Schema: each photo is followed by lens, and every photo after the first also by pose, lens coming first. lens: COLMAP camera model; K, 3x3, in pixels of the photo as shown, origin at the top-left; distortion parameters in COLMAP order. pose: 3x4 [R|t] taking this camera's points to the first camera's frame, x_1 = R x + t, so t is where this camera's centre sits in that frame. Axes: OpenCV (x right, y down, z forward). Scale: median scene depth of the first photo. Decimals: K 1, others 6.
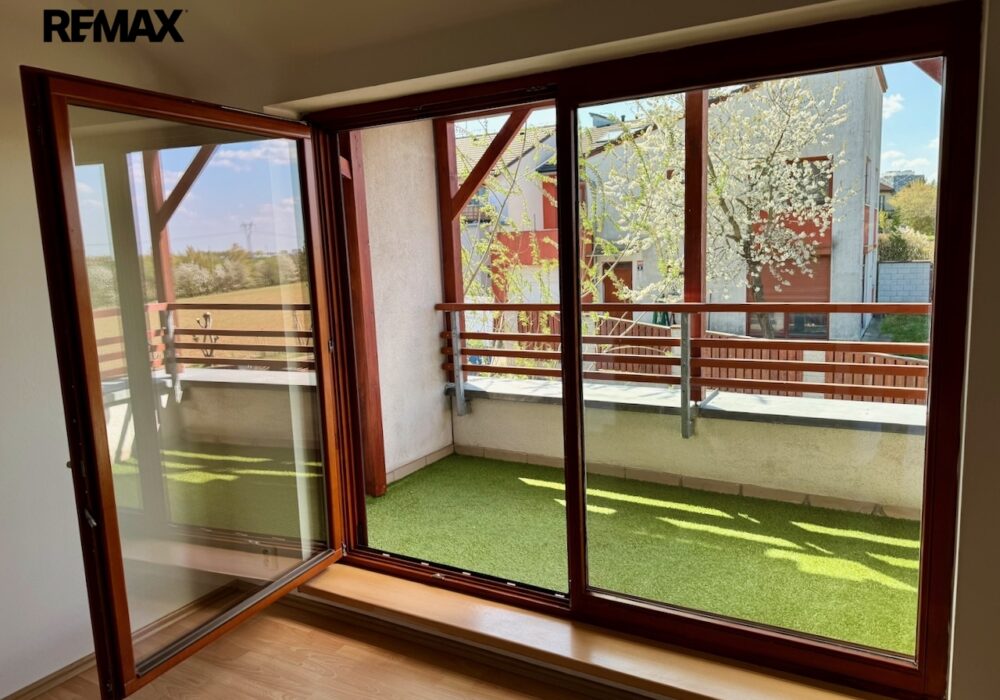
lens RADIAL K [[711.1, 0, 500.0], [0, 711.1, 350.0], [0, 0, 1]] dist [0.124908, -0.189703]
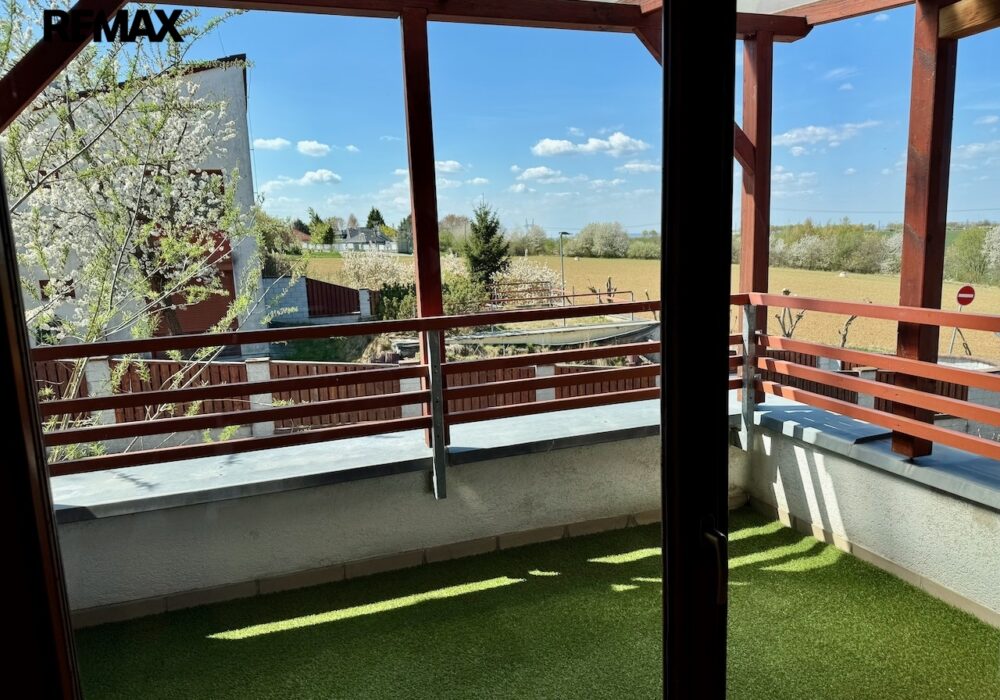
lens RADIAL K [[711.1, 0, 500.0], [0, 711.1, 350.0], [0, 0, 1]] dist [0.124908, -0.189703]
pose [[0.650491, -0.104341, 0.752313, -0.246382], [0.123883, 0.991830, 0.030444, -0.045045], [-0.749343, 0.073395, 0.658102, 0.455489]]
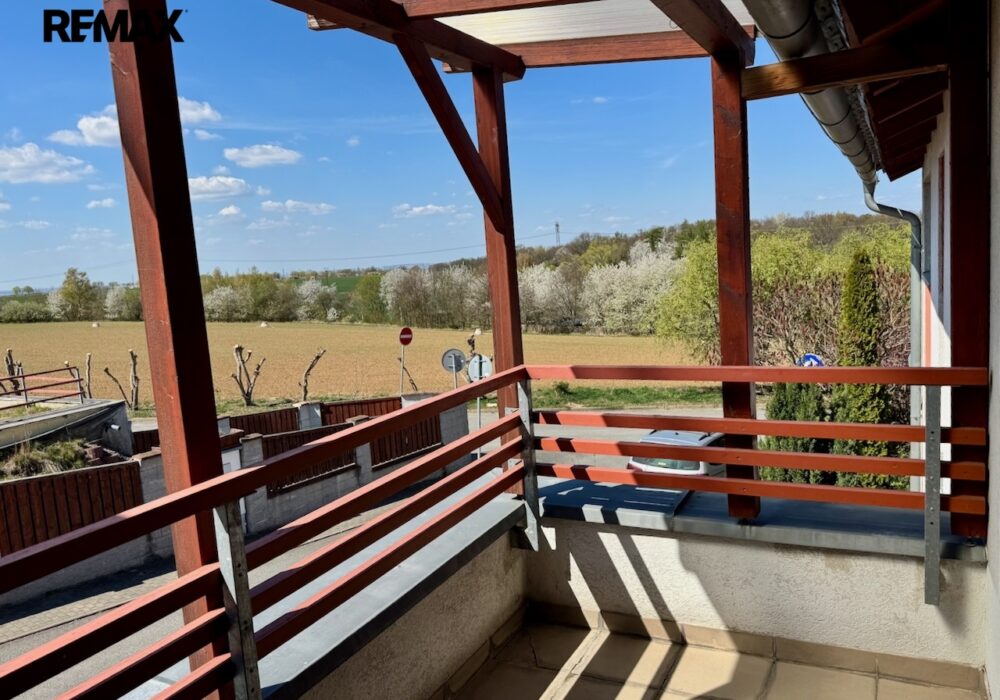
lens RADIAL K [[770.6, 0, 522.0], [0, 770.6, 346.6], [0, 0, 1]] dist [0.070678, -0.126346]
pose [[-0.063777, -0.076176, 0.995053, -0.175151], [0.215716, 0.972458, 0.088272, -0.135356], [-0.974371, 0.220279, -0.045588, 0.817363]]
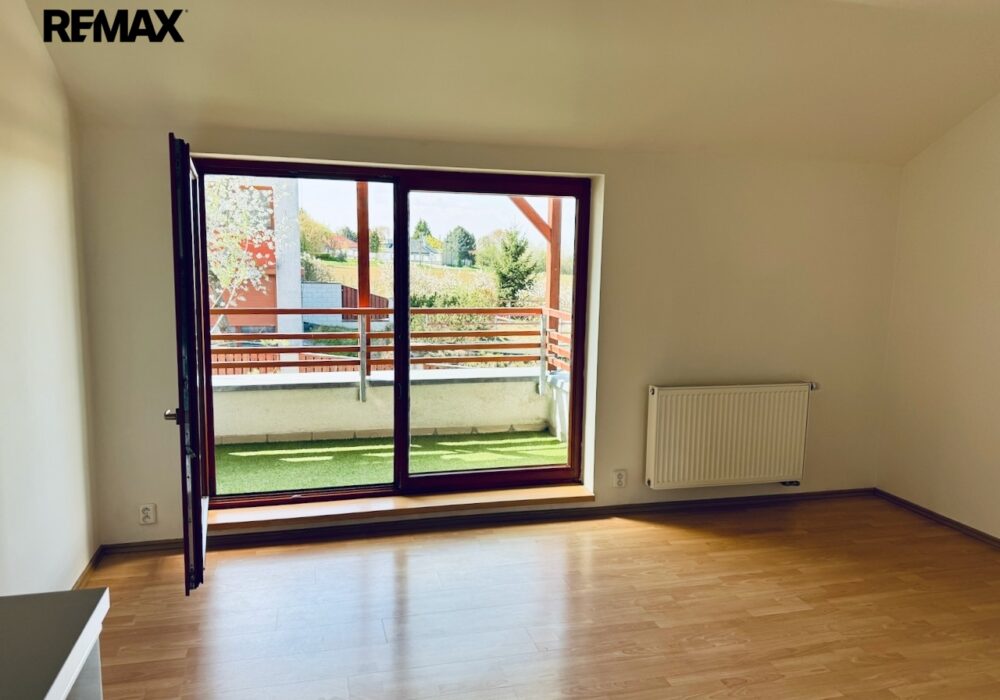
lens RADIAL K [[735.5, 0, 483.1], [0, 735.5, 353.6], [0, 0, 1]] dist [0.133877, -0.212154]
pose [[0.713161, -0.043507, 0.699649, -0.603268], [0.058341, 0.998293, 0.002610, 0.036346], [-0.698568, 0.038957, 0.714482, -0.228334]]
